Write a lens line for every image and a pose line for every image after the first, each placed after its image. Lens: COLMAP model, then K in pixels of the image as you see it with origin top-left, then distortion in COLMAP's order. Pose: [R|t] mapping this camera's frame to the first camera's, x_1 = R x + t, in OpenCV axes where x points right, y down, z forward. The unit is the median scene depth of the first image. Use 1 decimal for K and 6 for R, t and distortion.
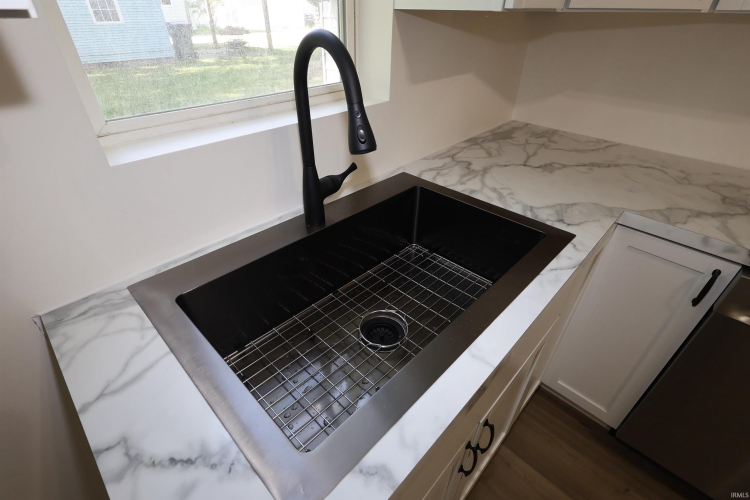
lens RADIAL K [[360.4, 0, 371.7], [0, 360.4, 251.0], [0, 0, 1]] dist [0.002245, 0.001305]
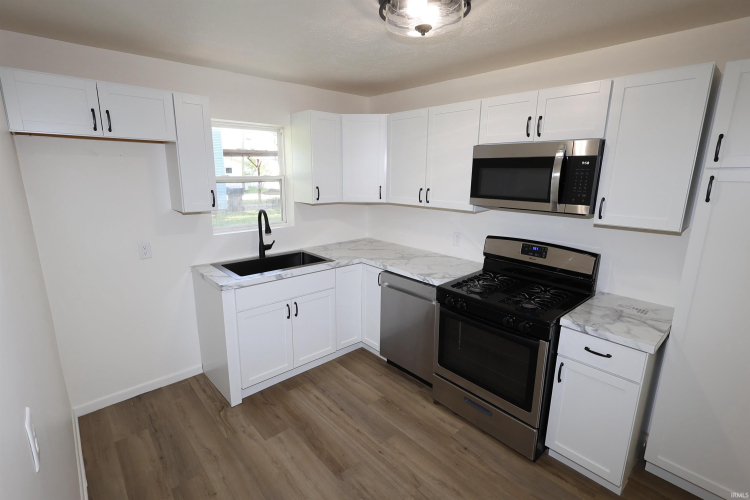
lens RADIAL K [[360.4, 0, 374.1], [0, 360.4, 252.0], [0, 0, 1]] dist [0.002245, 0.001305]
pose [[0.997963, 0.009501, -0.063079, 0.698728], [-0.031774, 0.931481, -0.362399, 0.673604], [0.055314, 0.363665, 0.929886, -1.334524]]
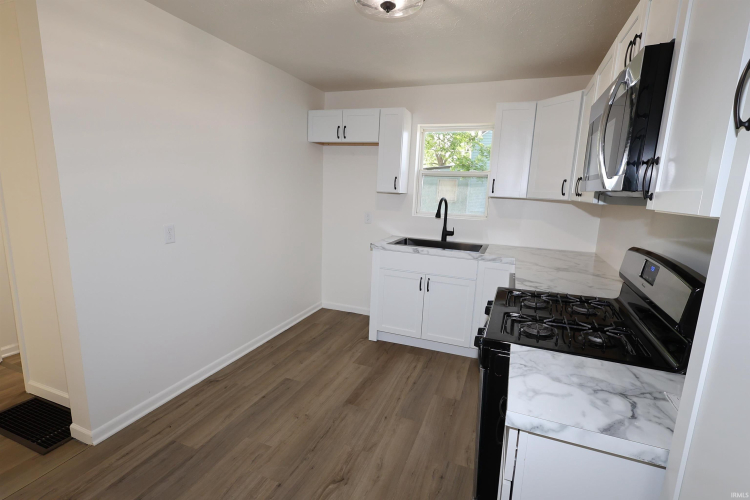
lens RADIAL K [[360.4, 0, 373.0], [0, 360.4, 248.8], [0, 0, 1]] dist [0.002245, 0.001305]
pose [[0.385467, 0.158295, -0.909042, 1.934518], [-0.546637, 0.832863, -0.086764, 0.459900], [0.743373, 0.530361, 0.407571, -0.683823]]
